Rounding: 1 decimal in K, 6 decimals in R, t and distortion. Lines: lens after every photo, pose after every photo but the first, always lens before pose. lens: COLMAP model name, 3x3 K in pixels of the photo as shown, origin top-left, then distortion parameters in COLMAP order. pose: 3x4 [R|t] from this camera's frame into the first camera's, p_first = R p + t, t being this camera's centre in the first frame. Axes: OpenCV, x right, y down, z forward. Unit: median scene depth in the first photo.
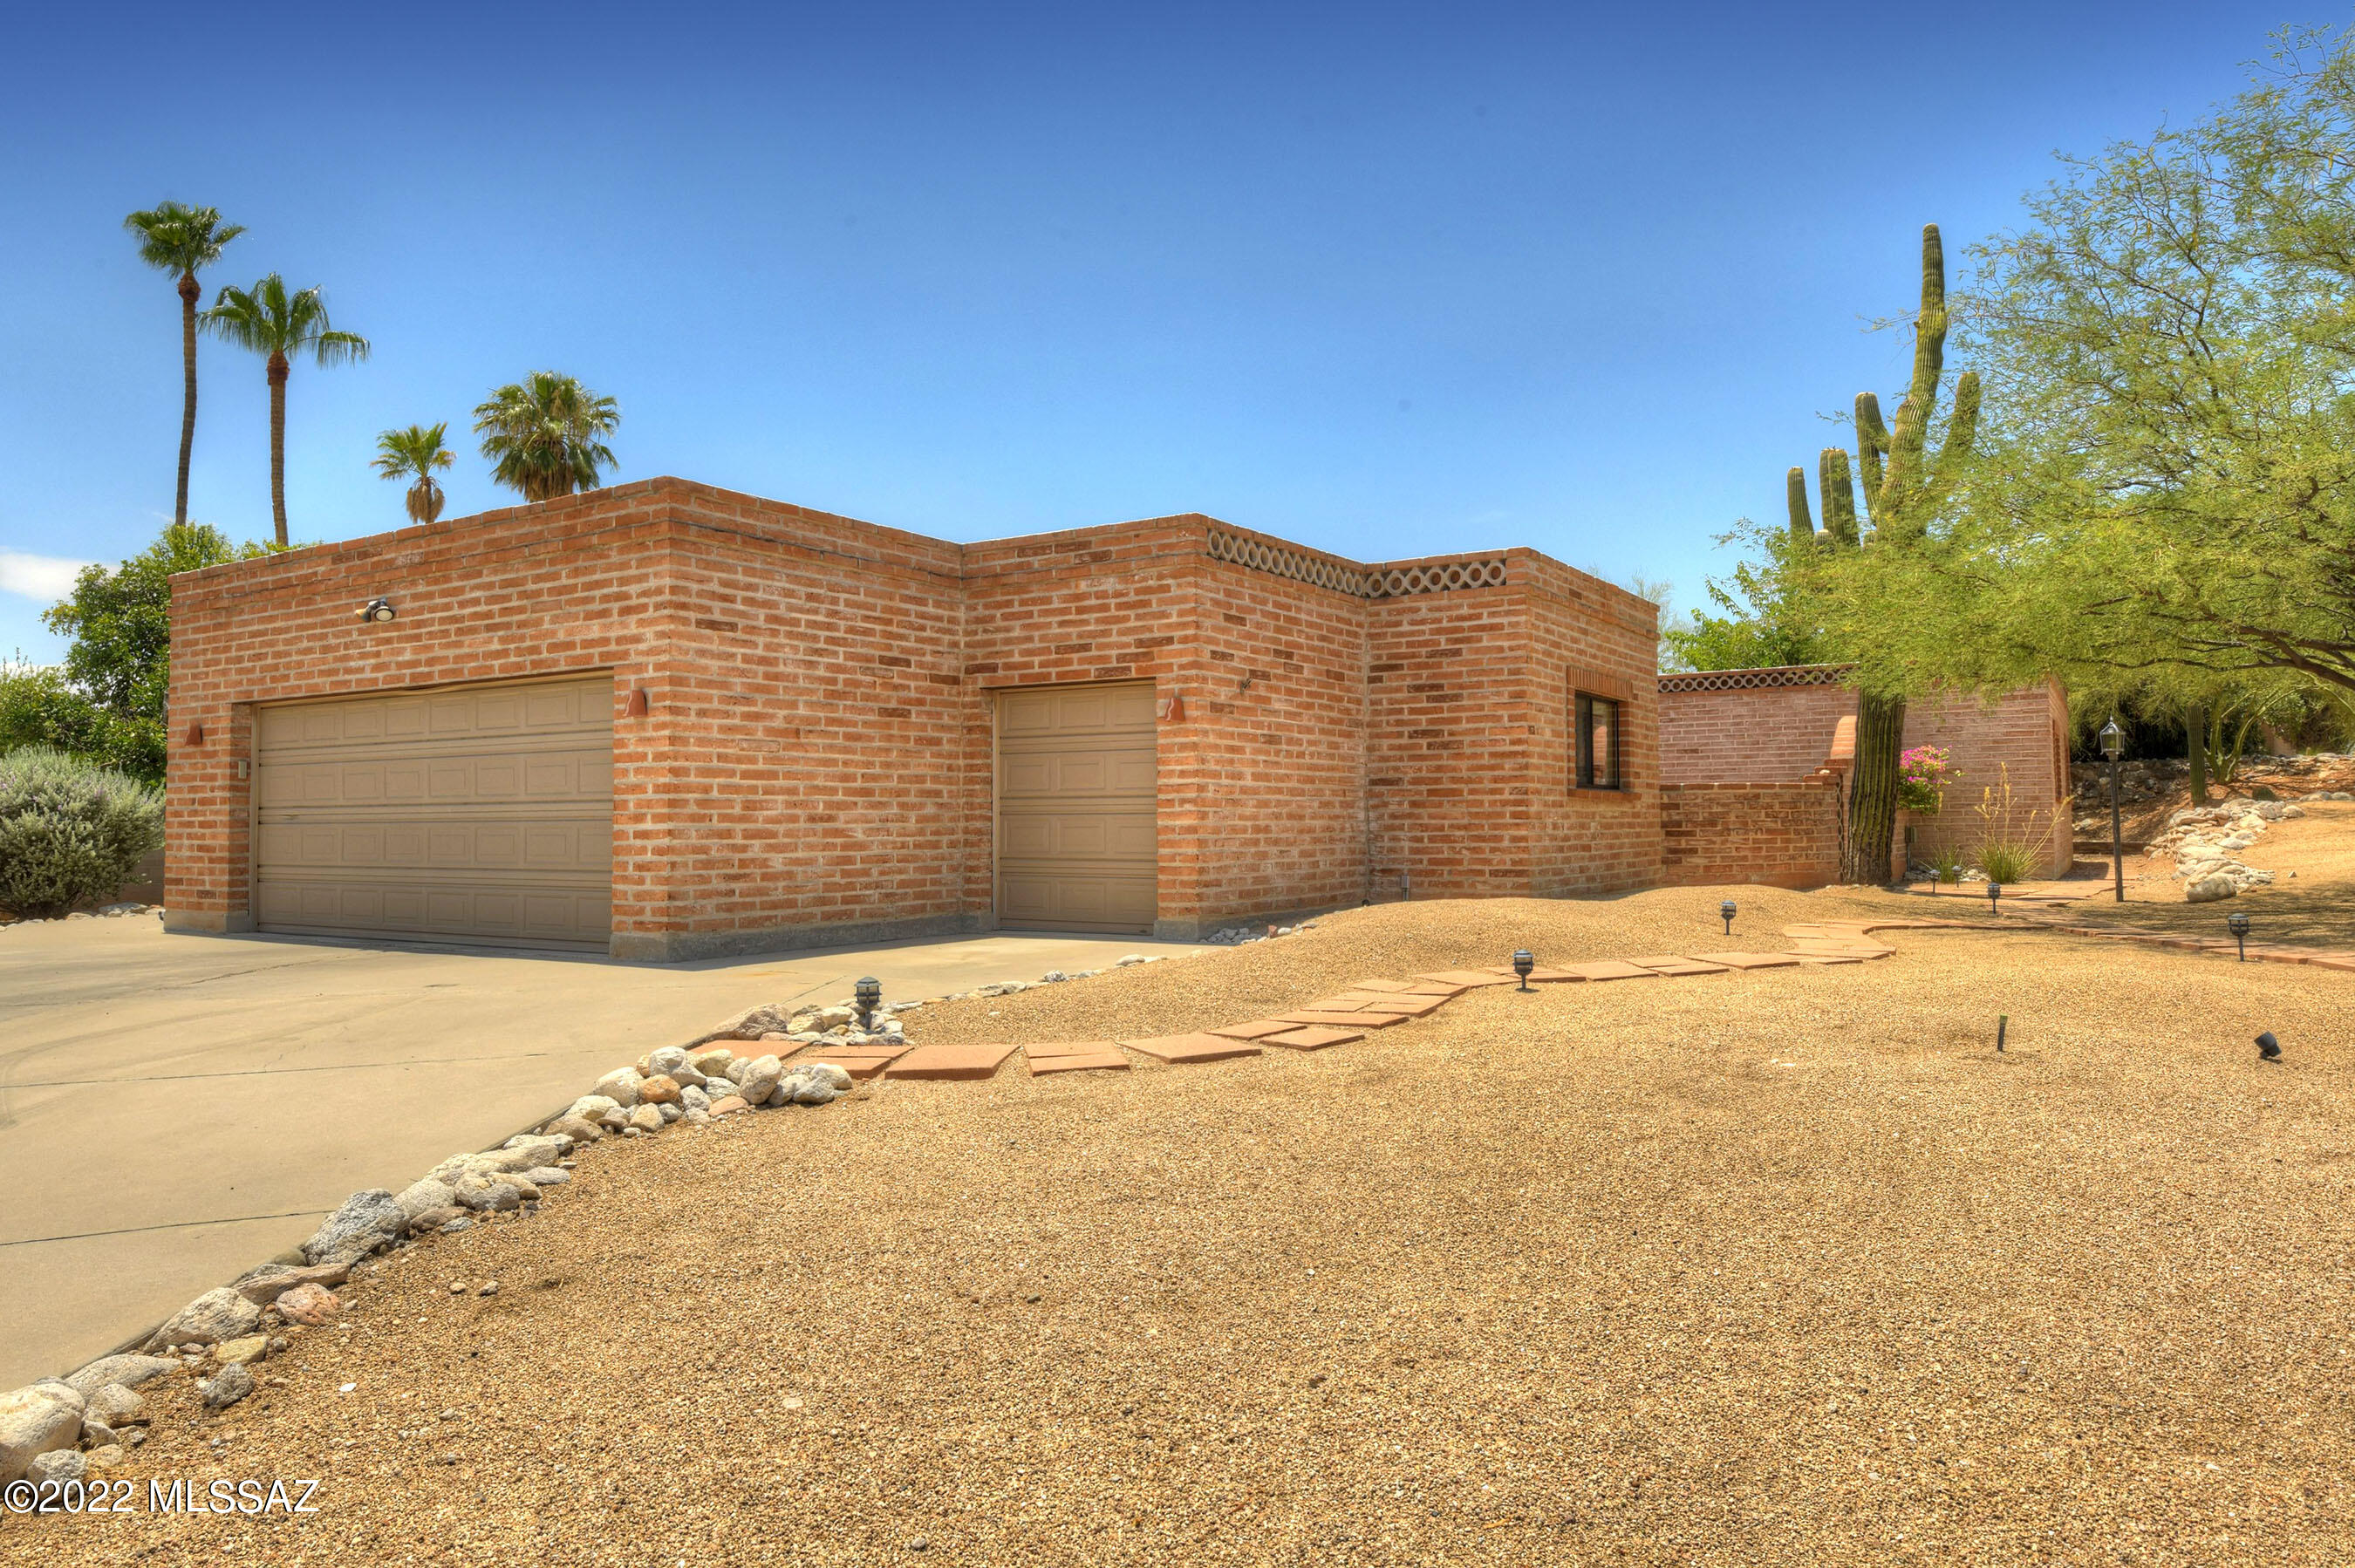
lens RADIAL K [[1442.7, 0, 1177.5], [0, 1442.7, 784.0], [0, 0, 1]] dist [0.000819, 0.003847]
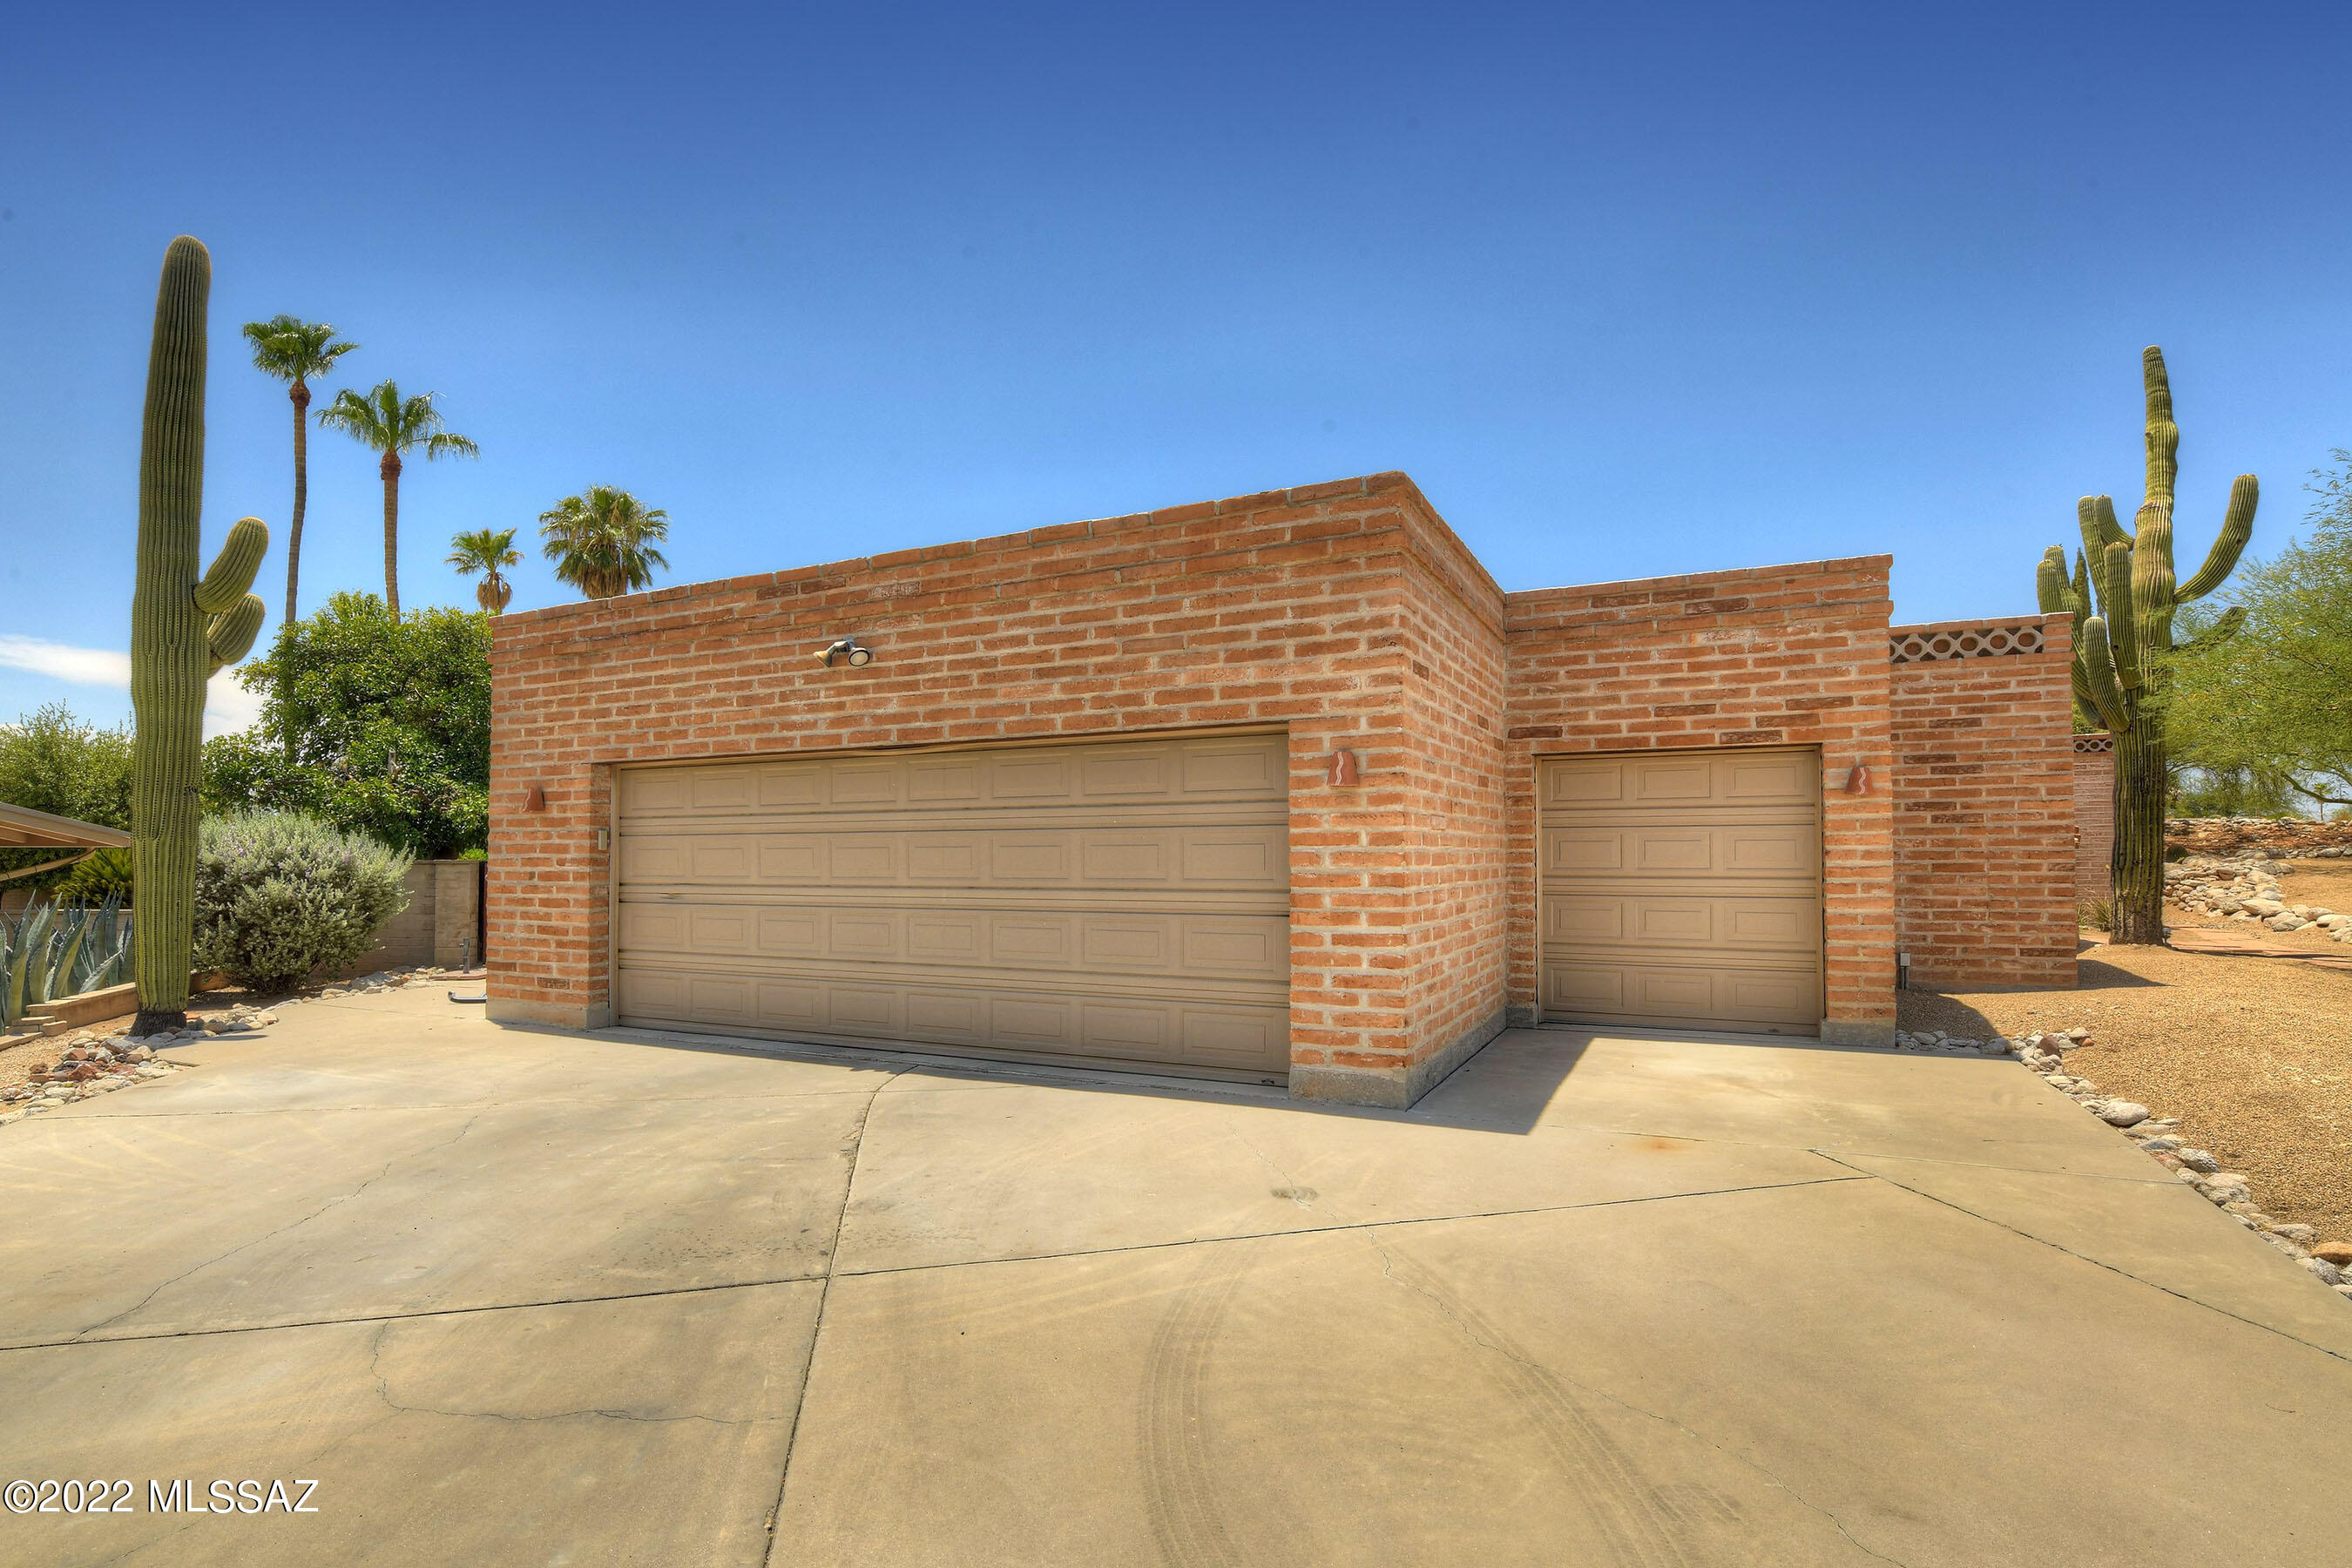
lens RADIAL K [[1076.3, 0, 1177.8], [0, 1076.3, 838.8], [0, 0, 1]] dist [-0.003338, -0.001419]
pose [[0.992946, 0.000716, 0.118568, -0.414586], [-0.001720, 0.999964, 0.008364, -0.018206], [-0.118558, -0.008509, 0.992911, 0.345763]]
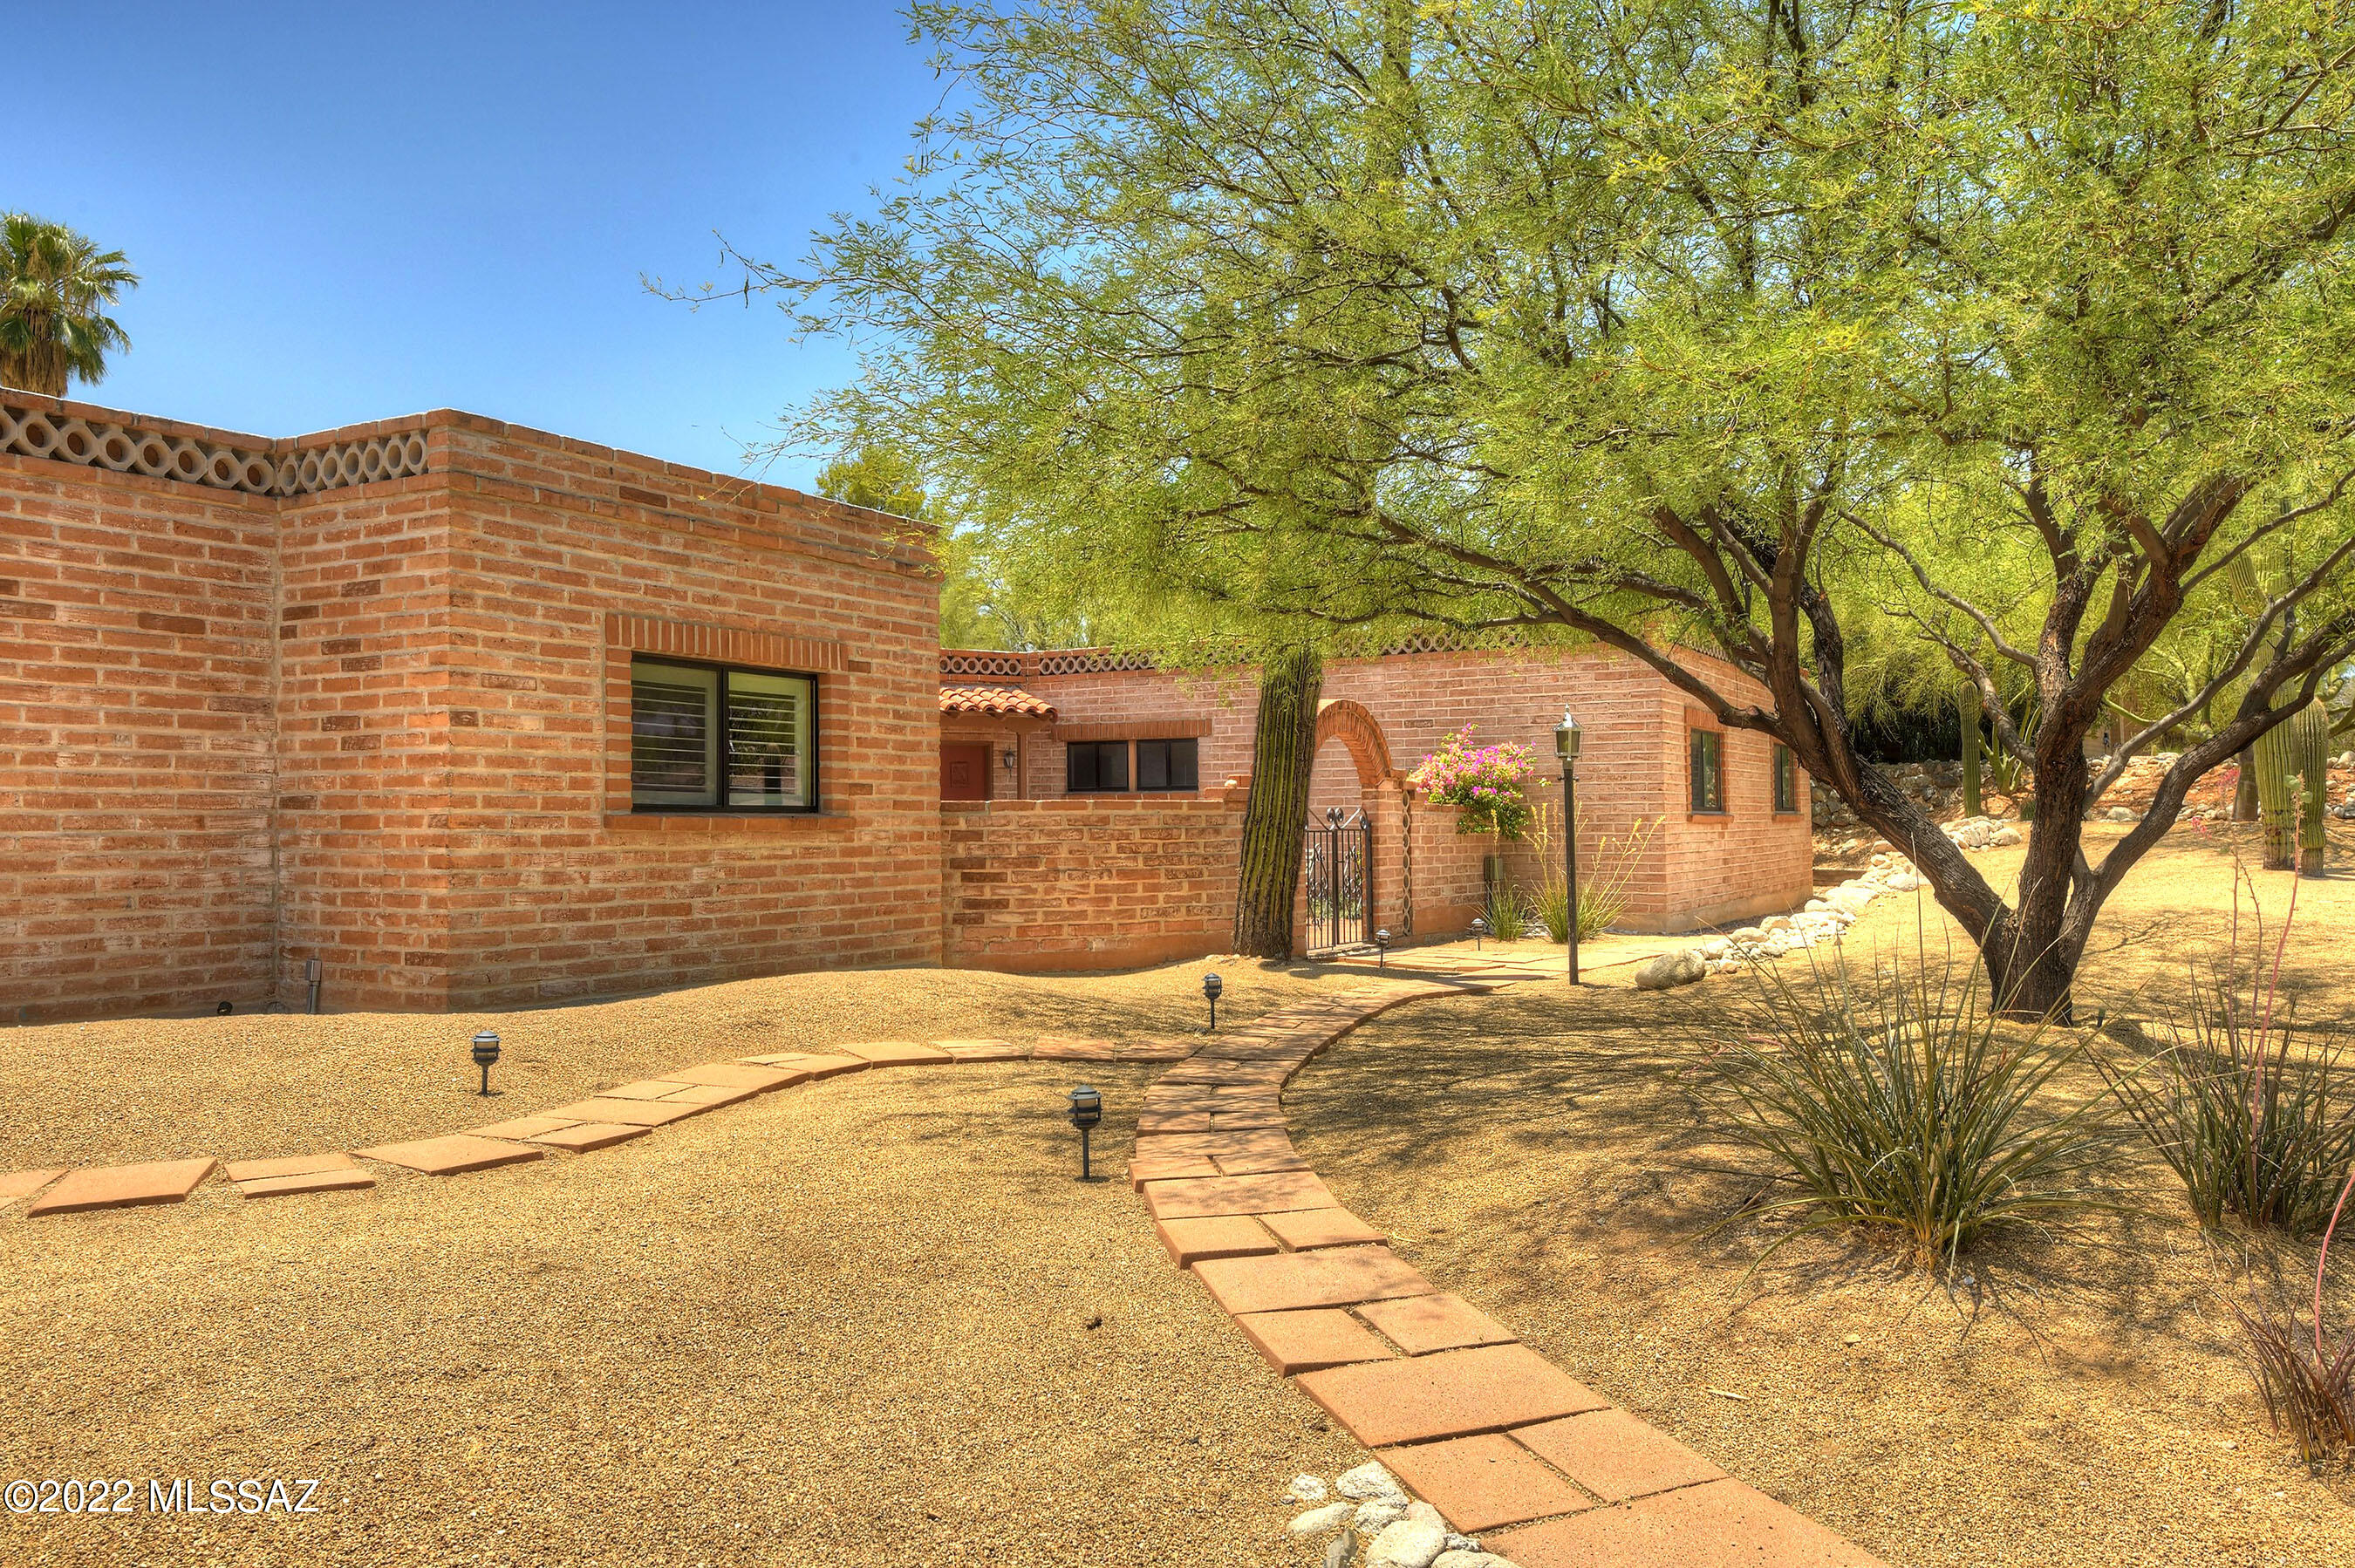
lens RADIAL K [[1772.3, 0, 1233.8], [0, 1772.3, 787.5], [0, 0, 1]] dist [0.005649, 0.001399]
pose [[0.996021, 0.003889, 0.089033, 0.476889], [-0.004453, 0.999971, 0.006141, -0.014336], [-0.089006, -0.006513, 0.996010, 0.233732]]
